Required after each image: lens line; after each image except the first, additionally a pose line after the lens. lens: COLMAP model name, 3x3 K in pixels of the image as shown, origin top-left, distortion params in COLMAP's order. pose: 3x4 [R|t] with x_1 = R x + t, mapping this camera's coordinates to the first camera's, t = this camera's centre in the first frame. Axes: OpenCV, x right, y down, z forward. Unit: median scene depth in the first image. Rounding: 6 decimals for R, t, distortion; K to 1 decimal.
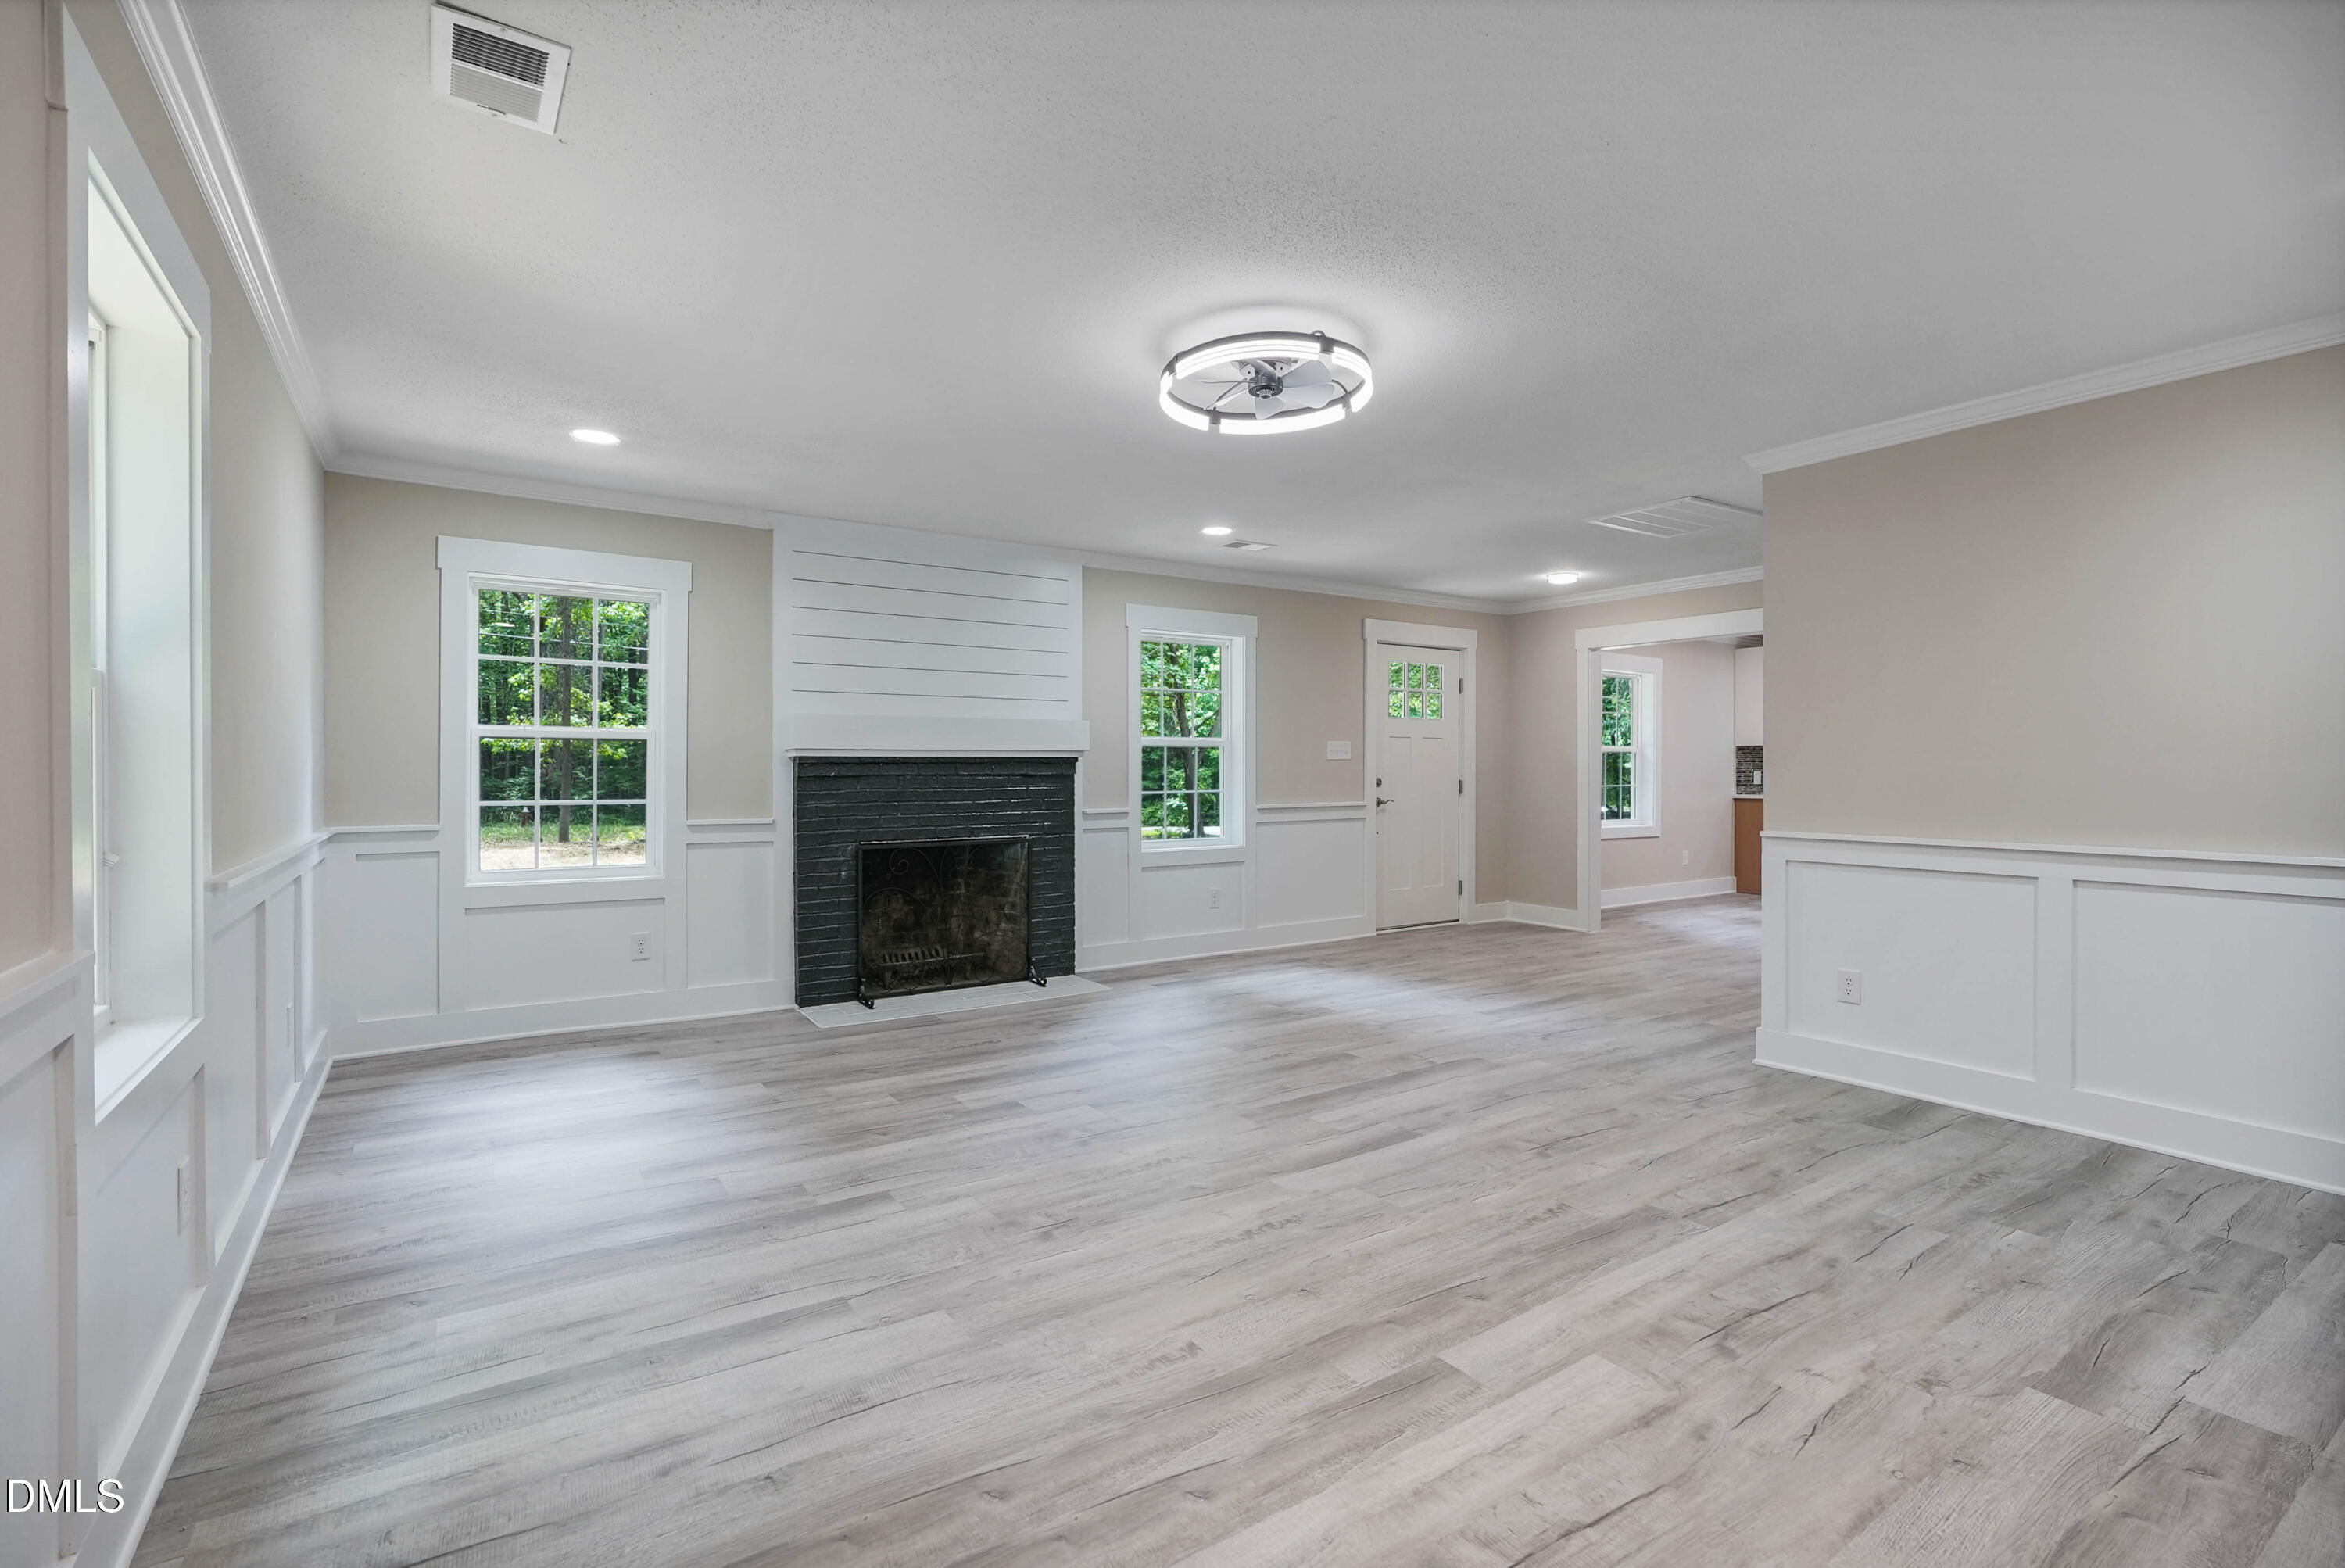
lens RADIAL K [[1069.9, 0, 1165.1], [0, 1069.9, 768.0], [0, 0, 1]] dist [-0.010590, 0.005173]
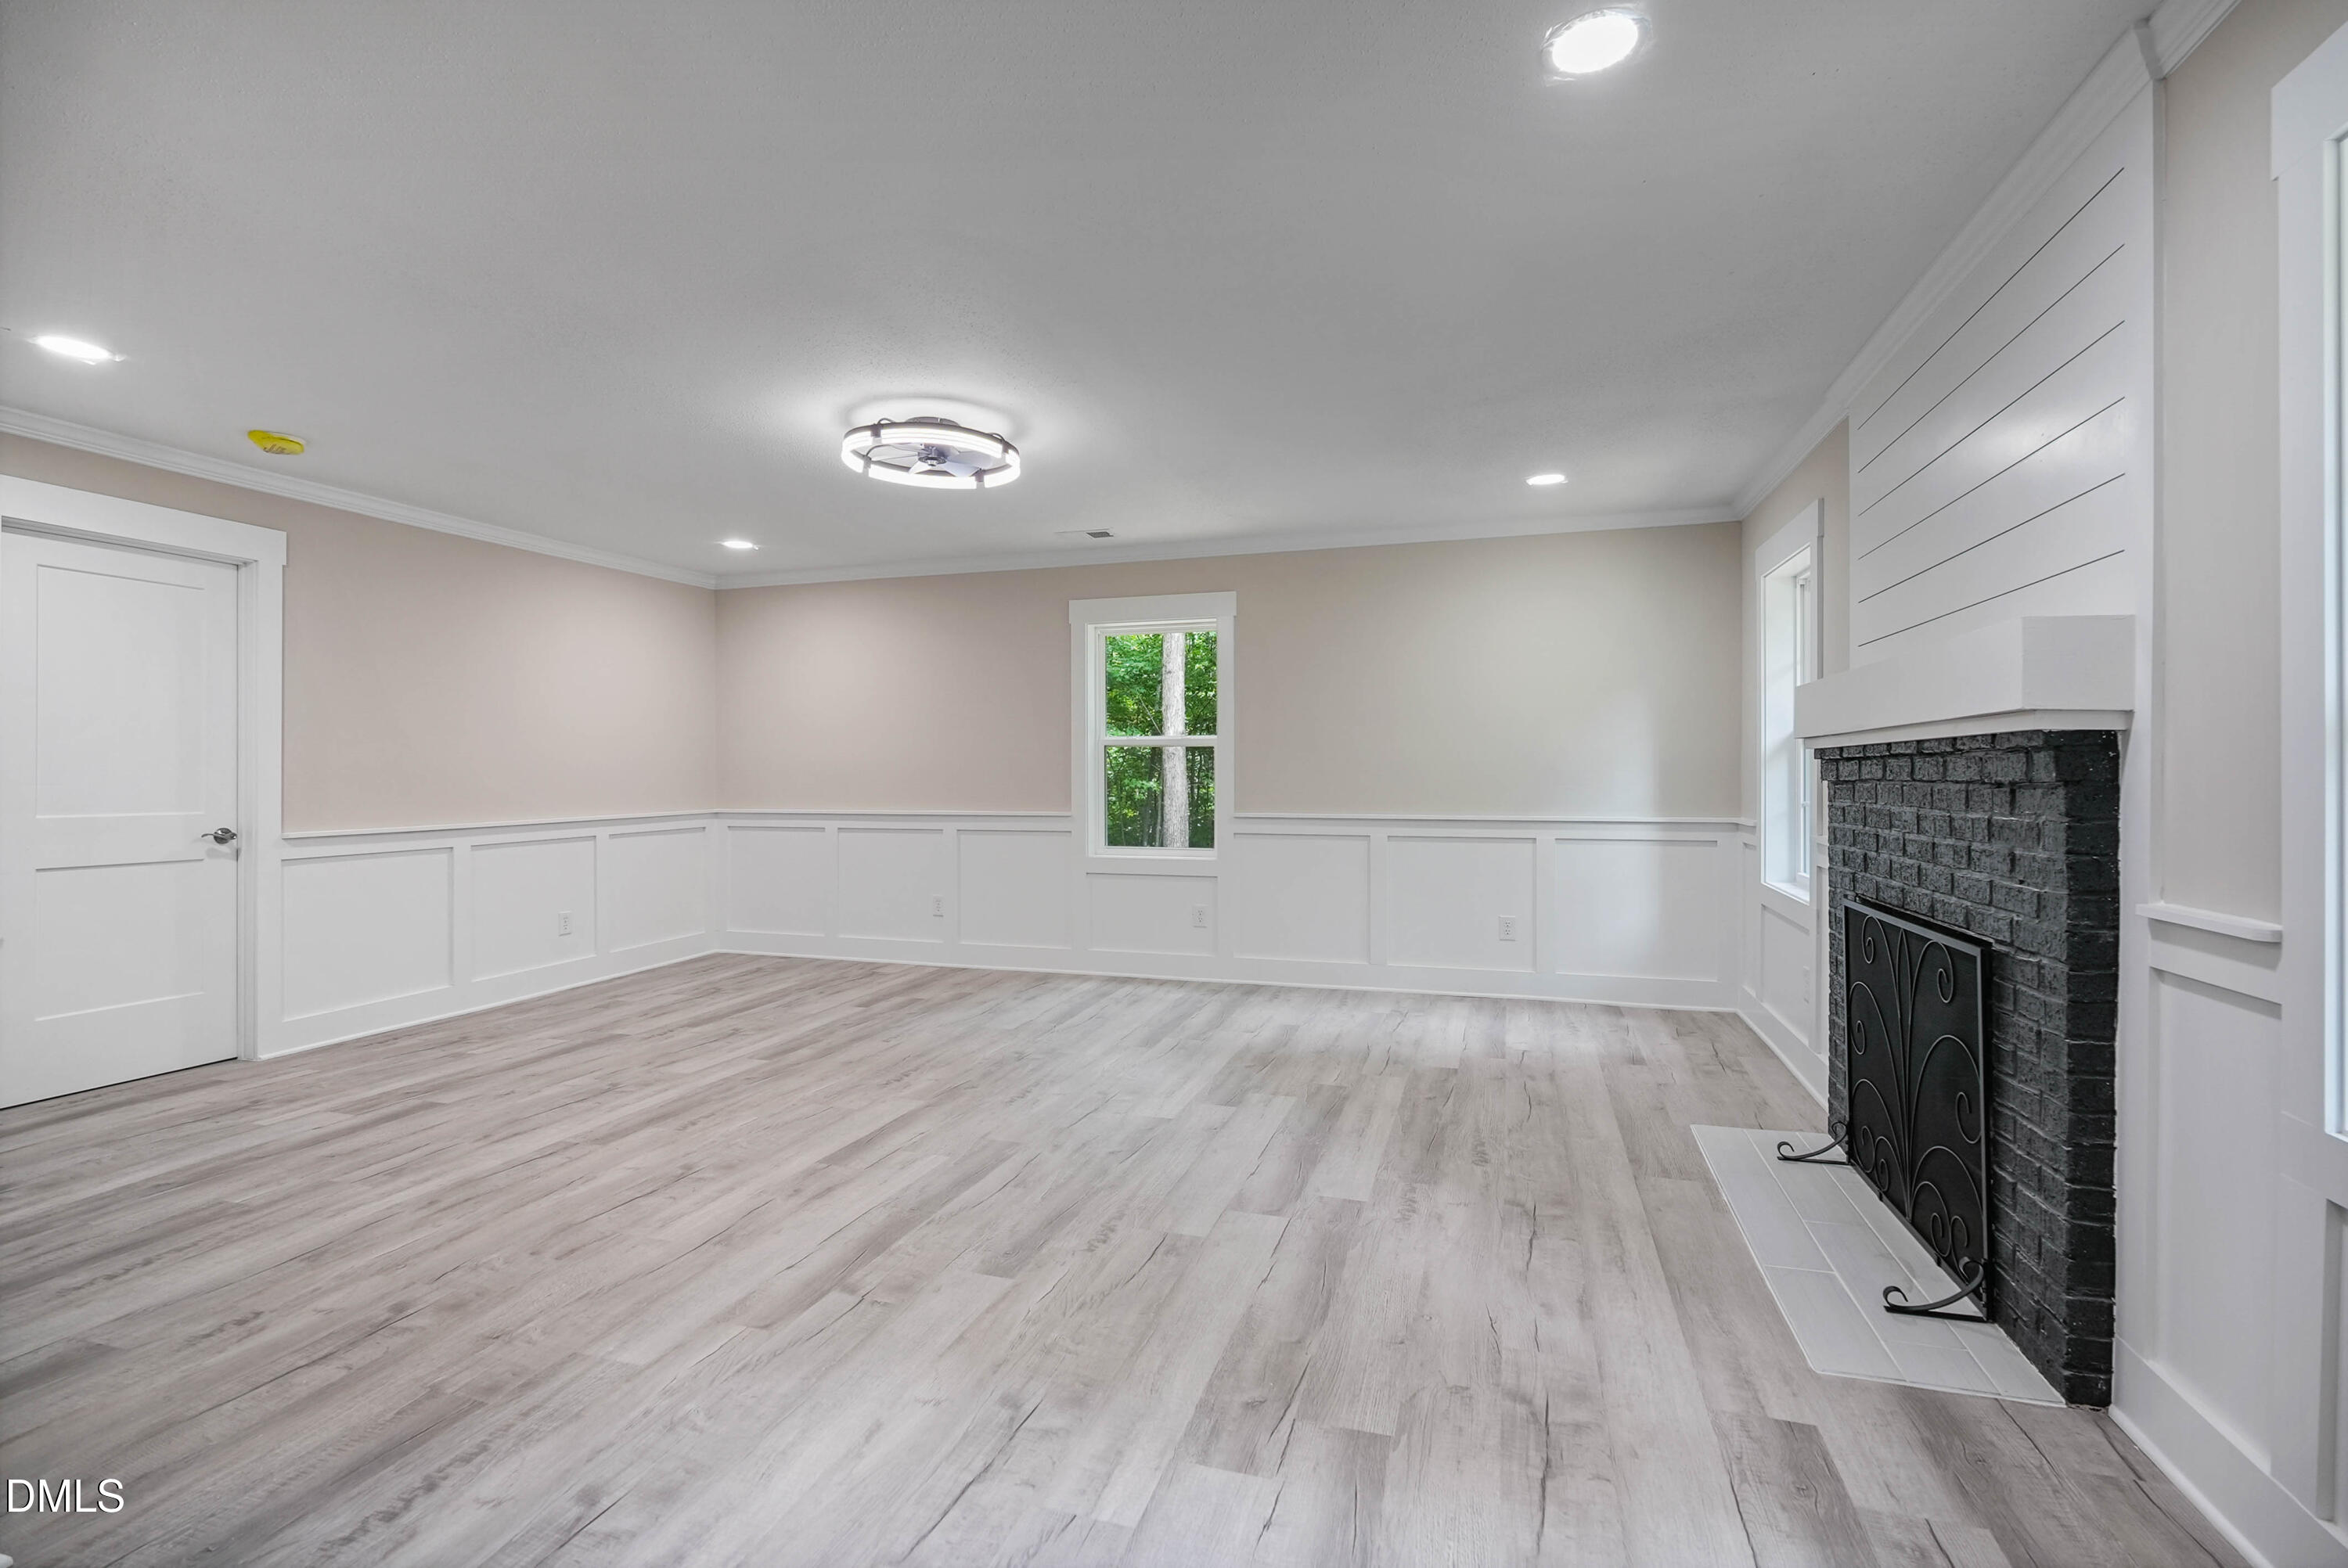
lens RADIAL K [[1071.2, 0, 1179.4], [0, 1071.2, 775.7], [0, 0, 1]] dist [-0.010590, 0.005173]
pose [[-0.776736, 0.005153, -0.629805, 0.542640], [0.005118, 0.999985, 0.001869, 0.003348], [0.629806, -0.001772, -0.776751, 1.794701]]
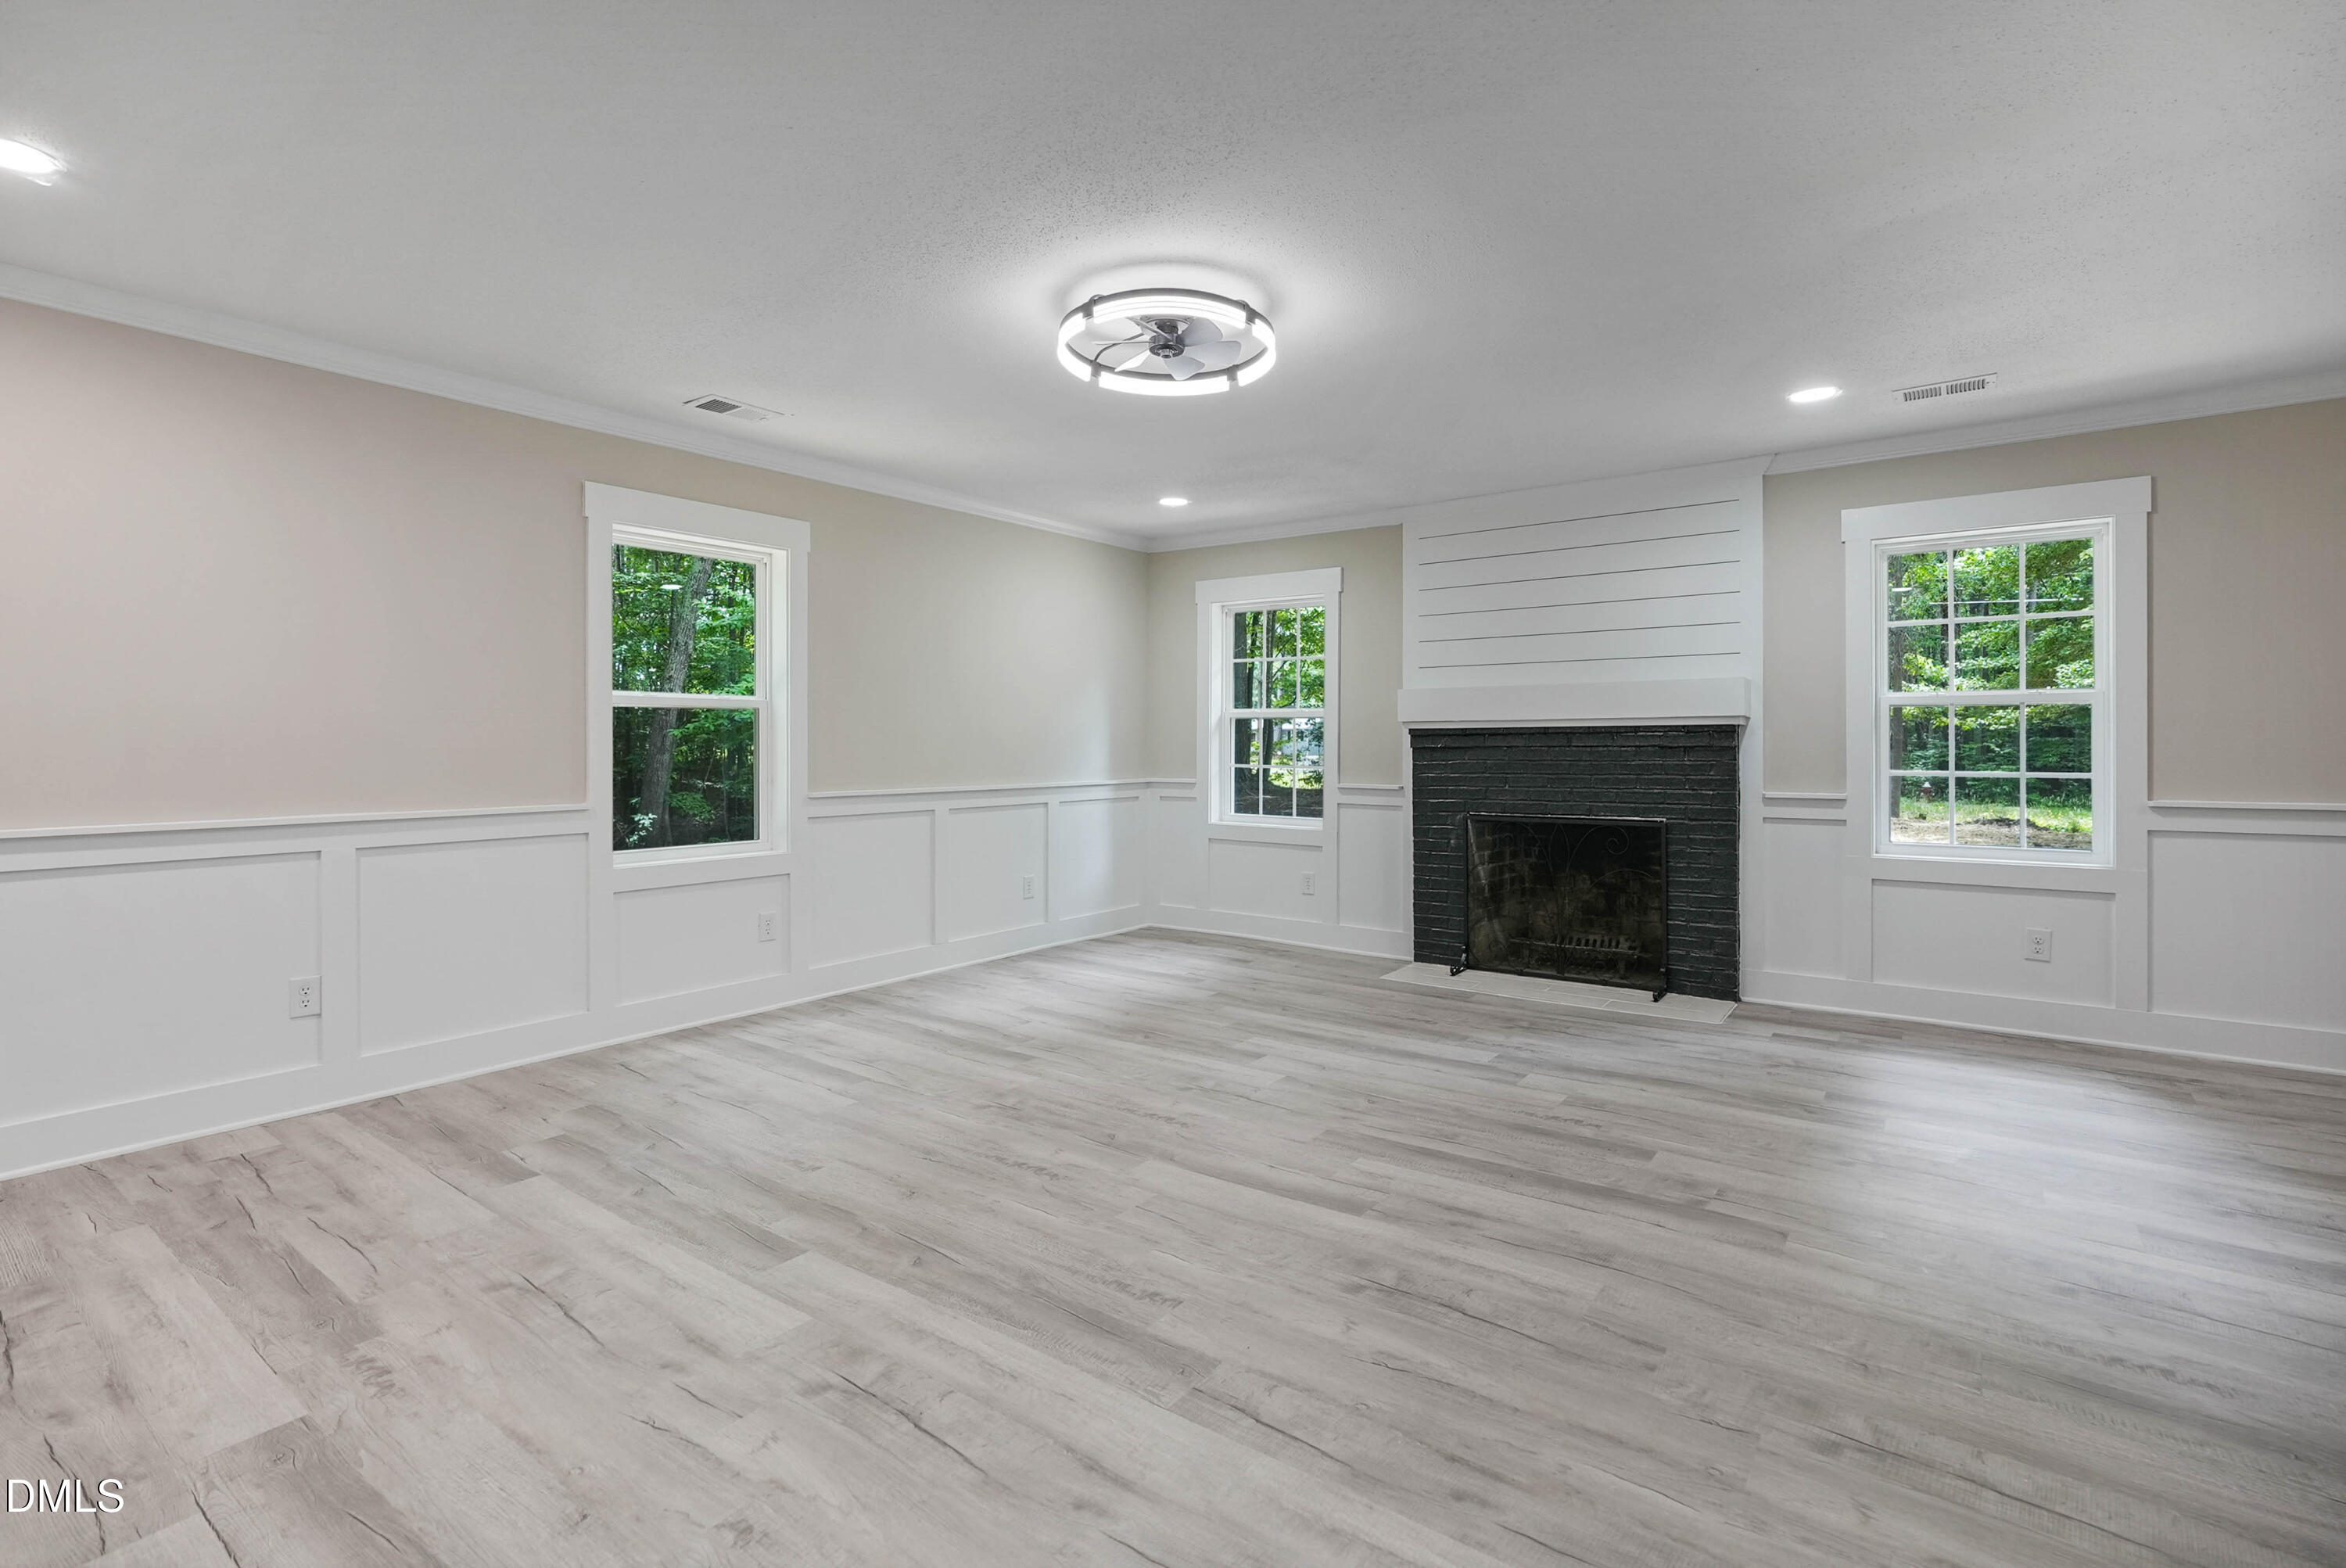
lens RADIAL K [[1070.4, 0, 1164.2], [0, 1070.4, 755.3], [0, 0, 1]] dist [-0.010590, 0.005173]
pose [[0.336094, 0.011016, -0.941764, 0.852747], [0.004309, 0.999903, 0.013234, 0.000241], [0.941818, -0.008506, 0.336014, 0.568293]]
